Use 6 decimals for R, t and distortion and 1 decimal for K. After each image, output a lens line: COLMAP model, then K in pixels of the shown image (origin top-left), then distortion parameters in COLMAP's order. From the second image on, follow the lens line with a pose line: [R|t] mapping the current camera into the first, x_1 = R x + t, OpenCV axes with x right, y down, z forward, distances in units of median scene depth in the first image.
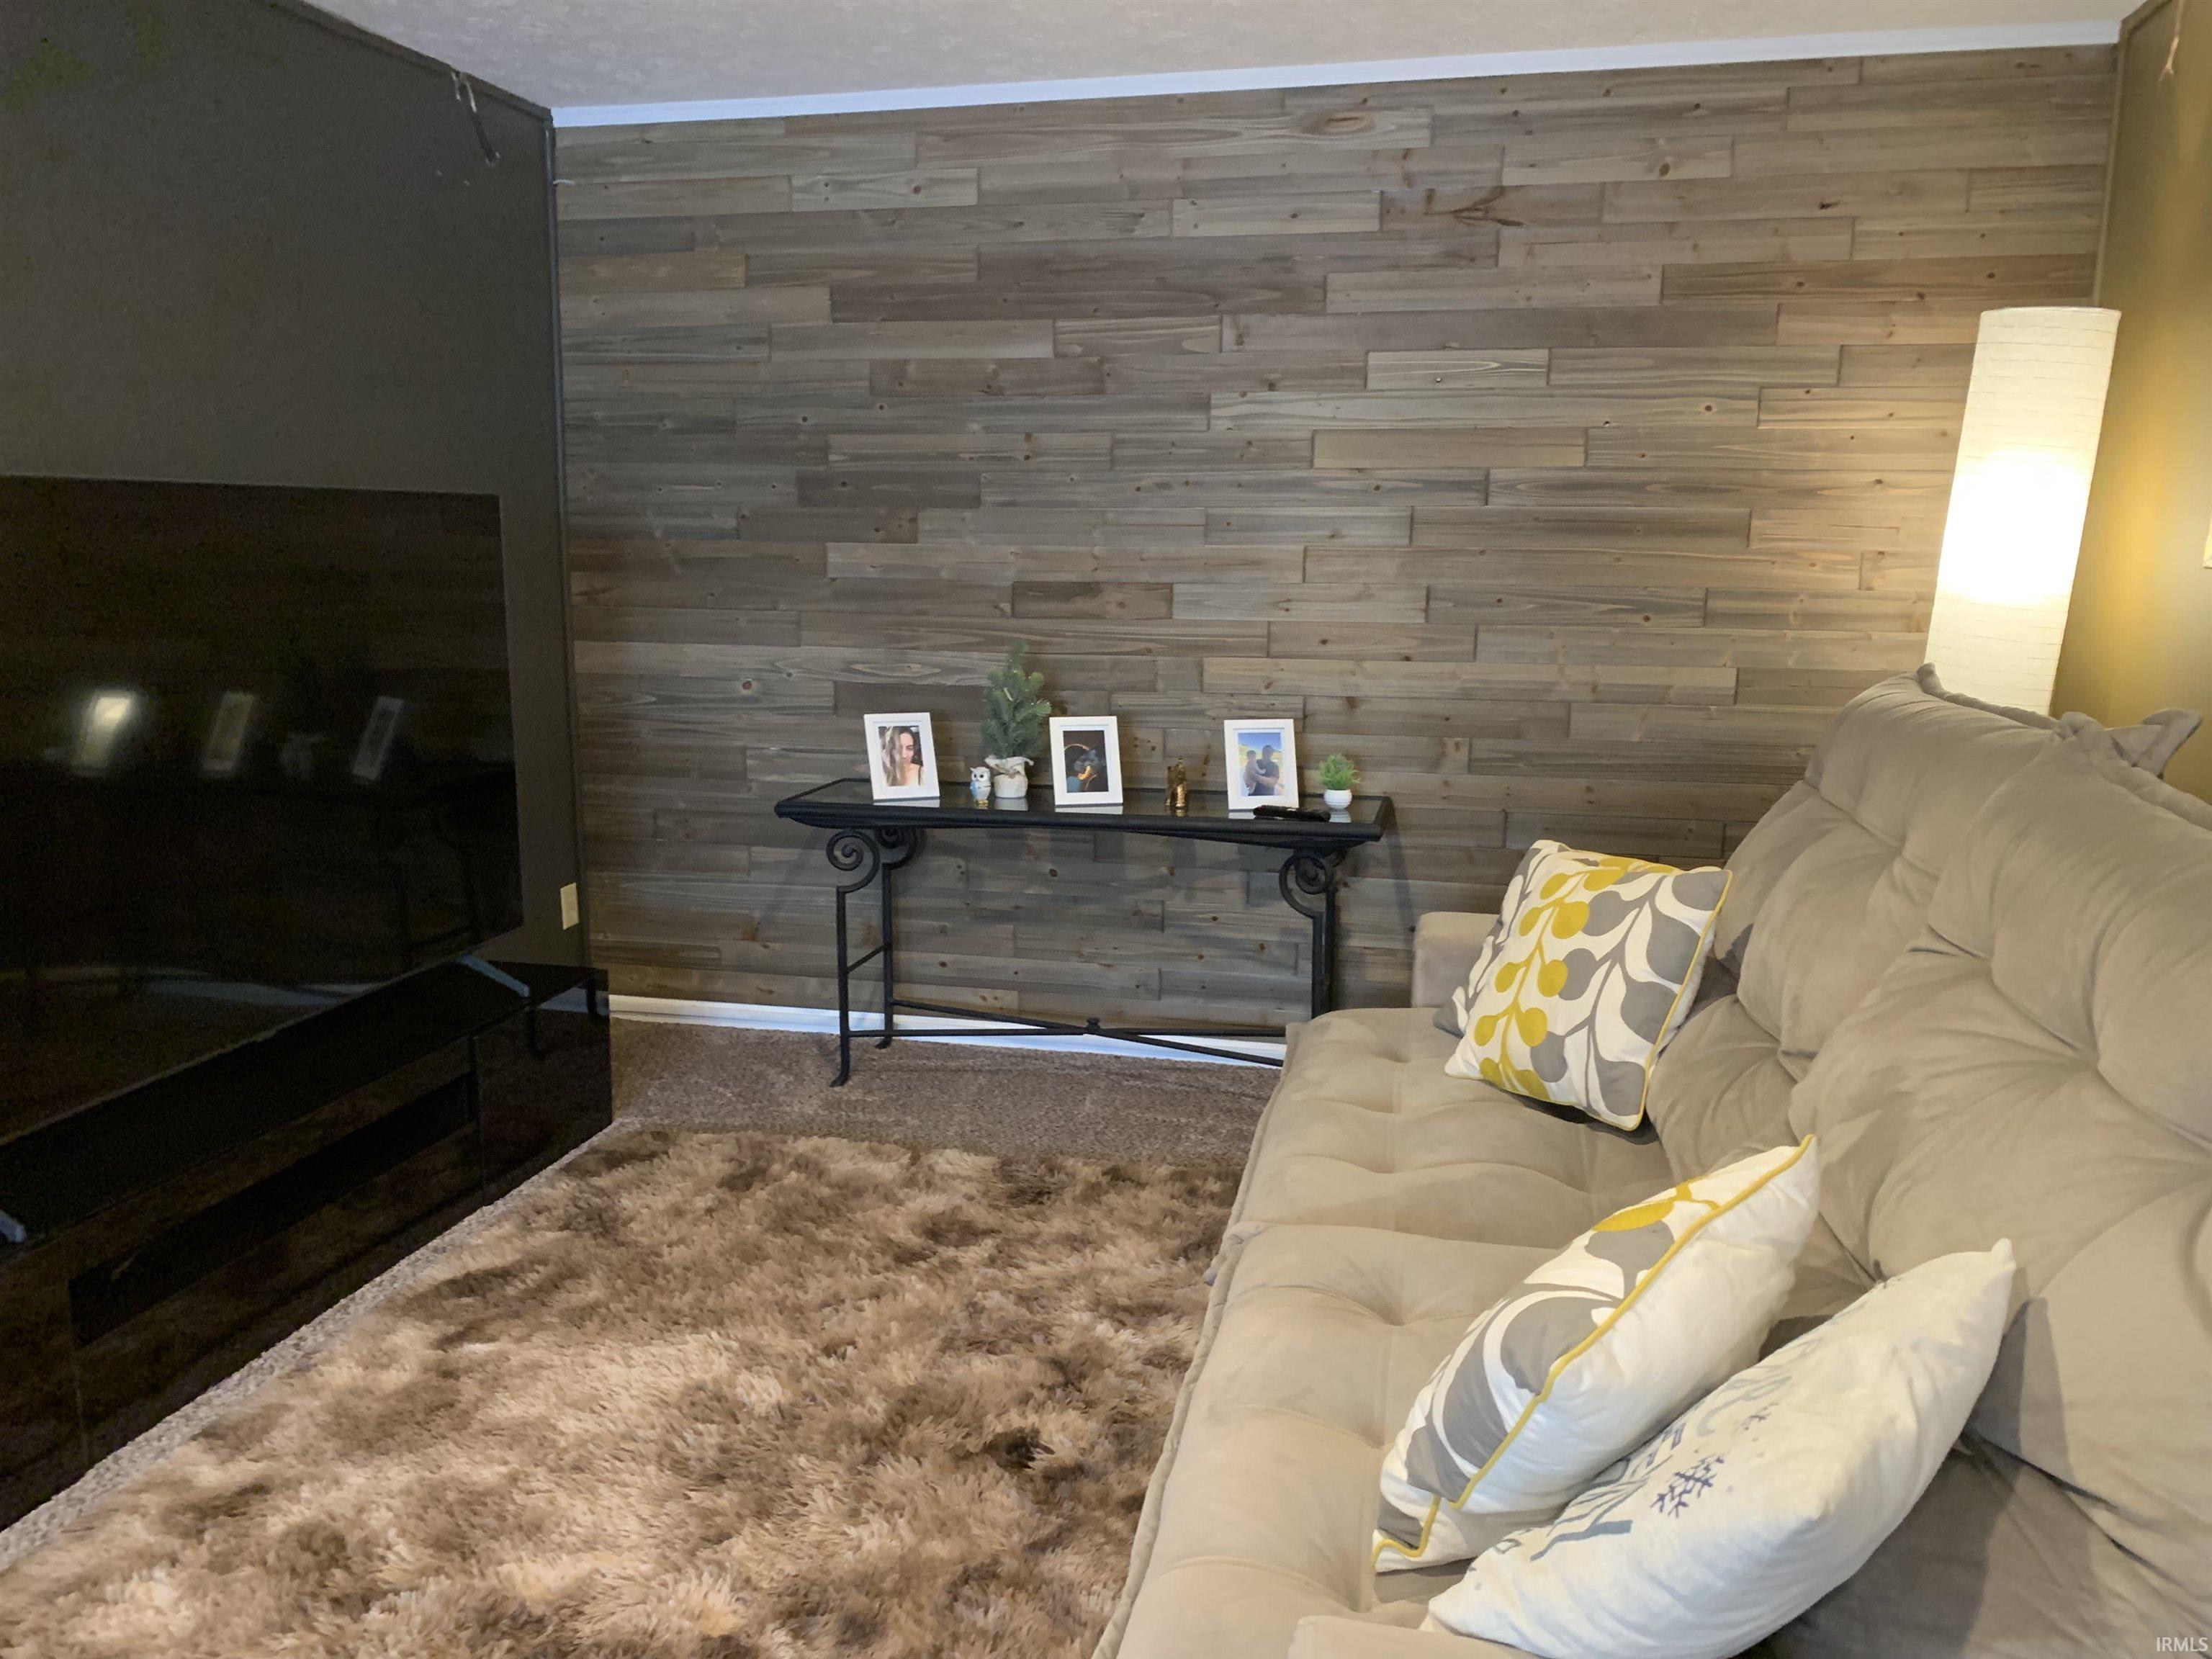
lens RADIAL K [[1664.9, 0, 1101.9], [0, 1664.9, 833.1], [0, 0, 1]] dist [0.029626, -0.034101]
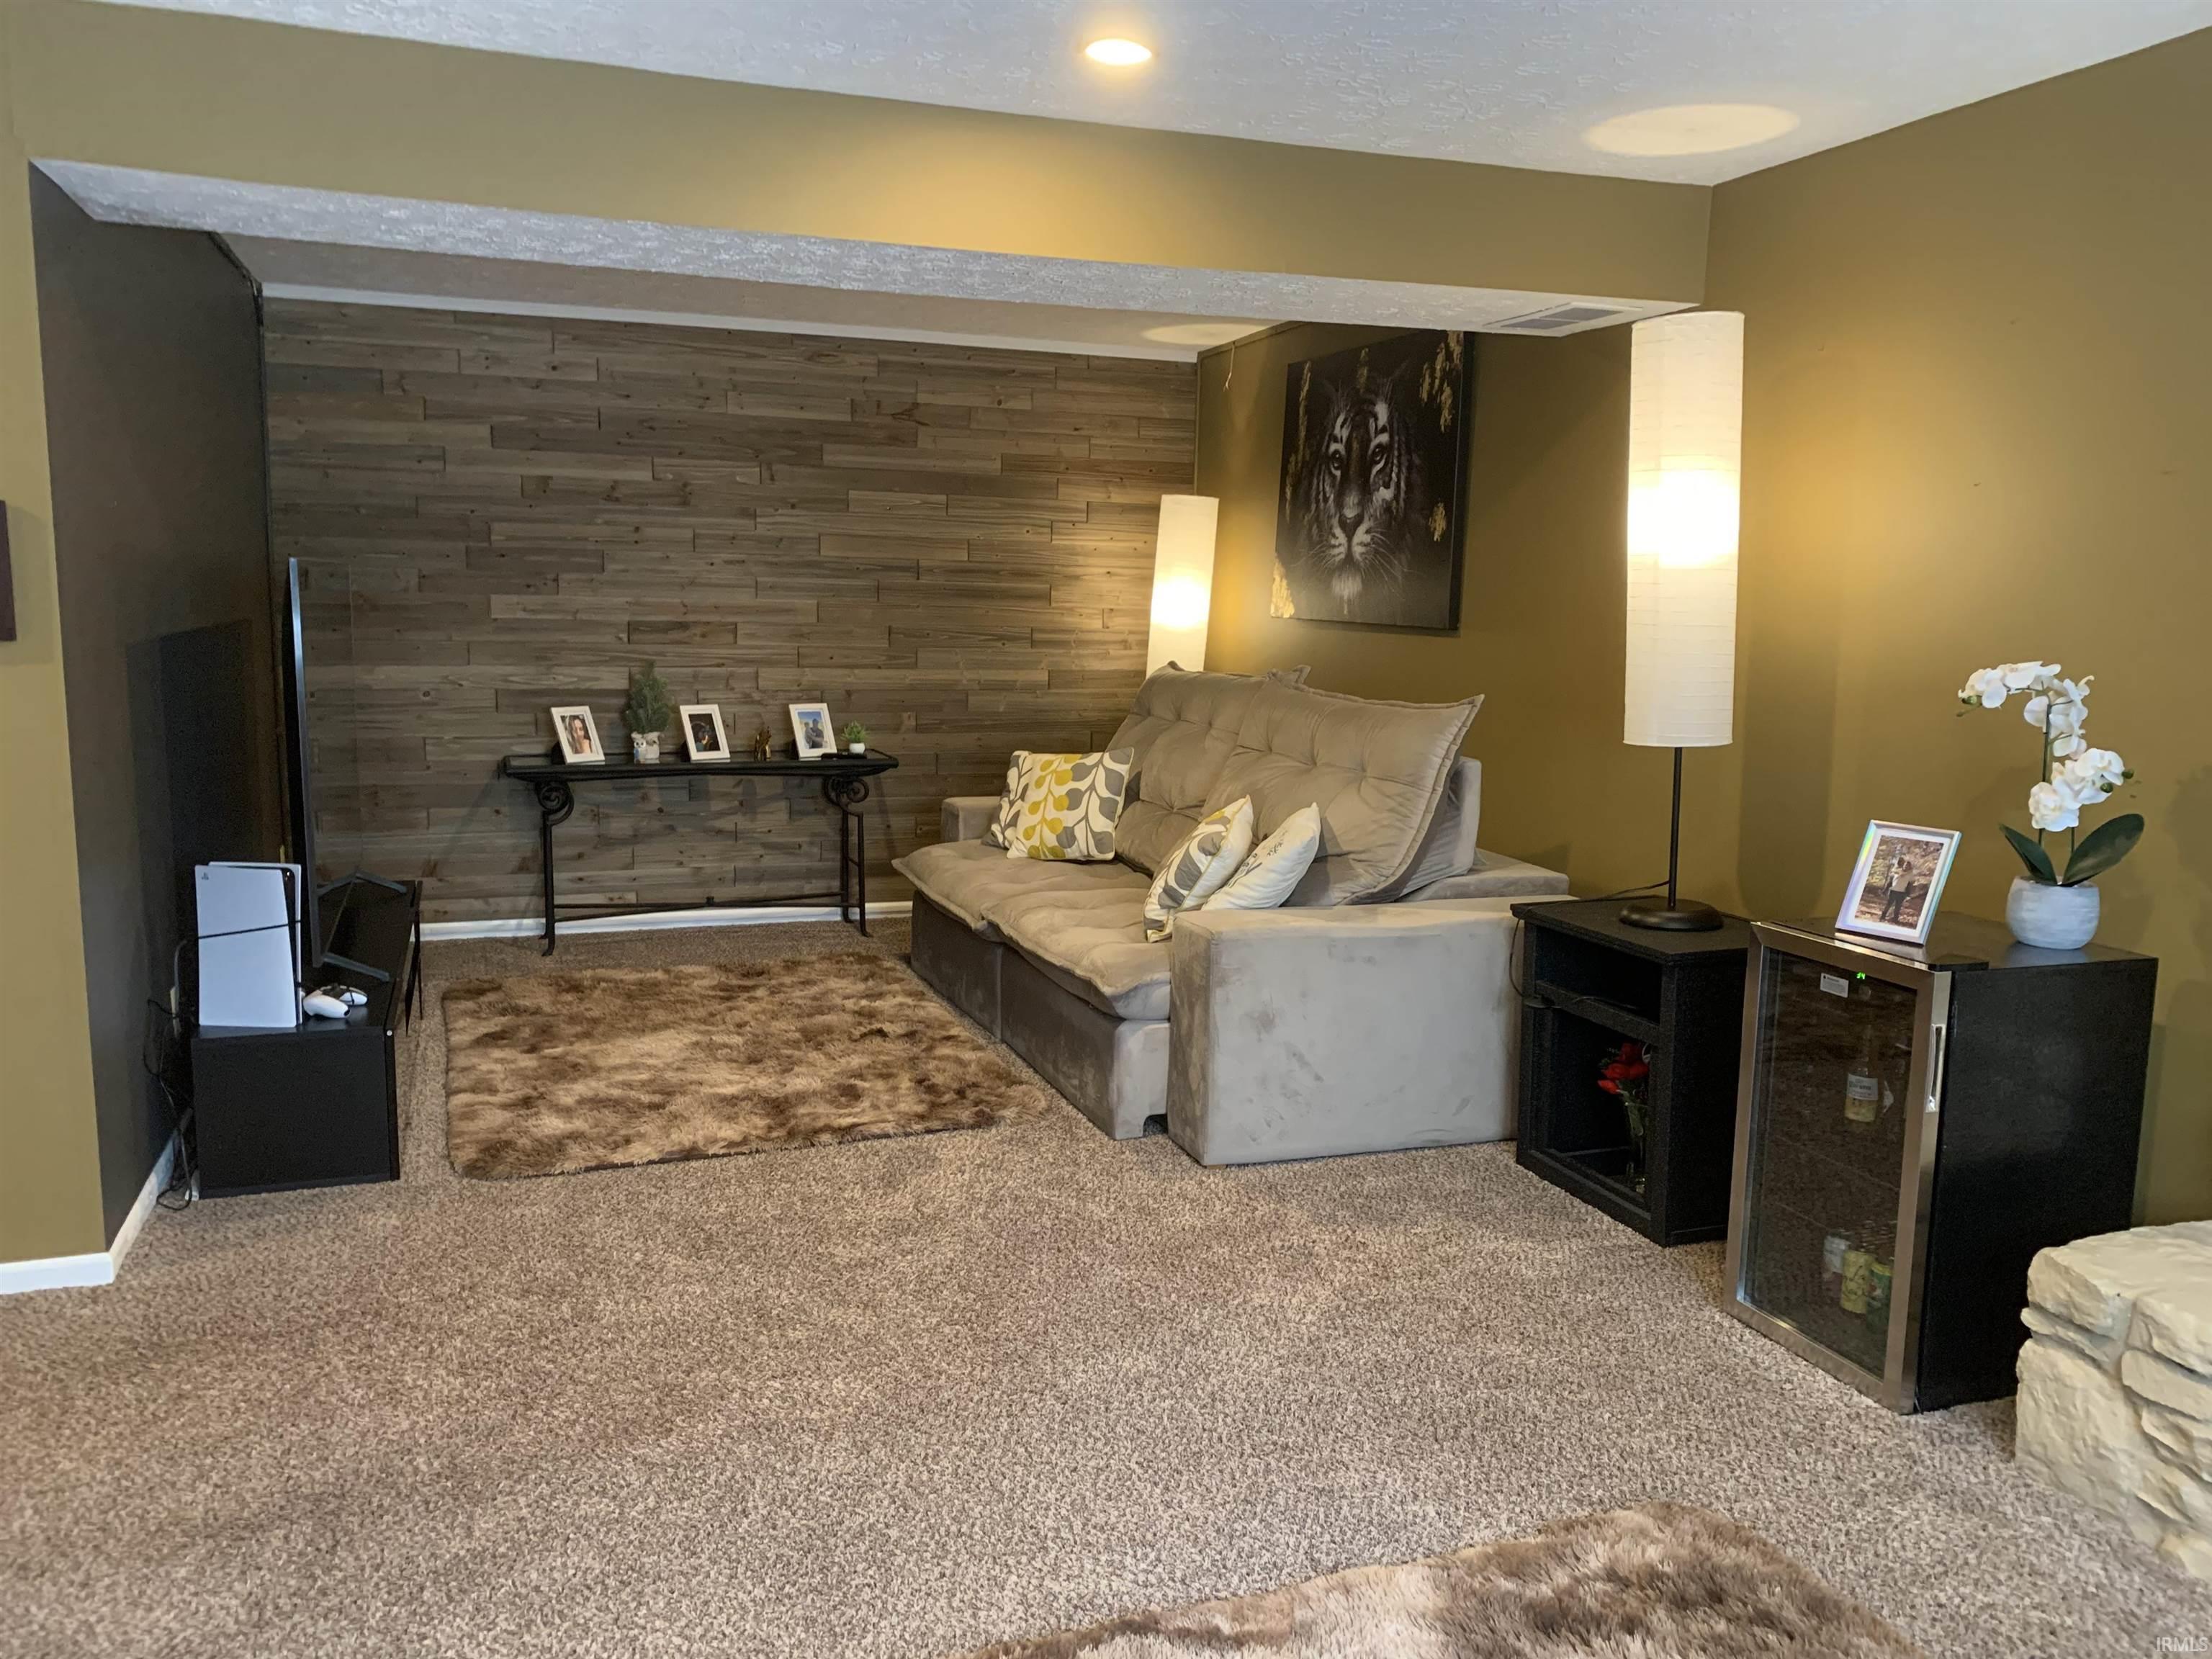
lens RADIAL K [[1664.9, 0, 1097.6], [0, 1664.9, 843.4], [0, 0, 1]] dist [0.029626, -0.034101]
pose [[0.837217, -0.069803, 0.542397, -0.595627], [0.080857, 0.996720, 0.003465, 0.092171], [-0.540860, 0.040956, 0.840115, -0.581677]]
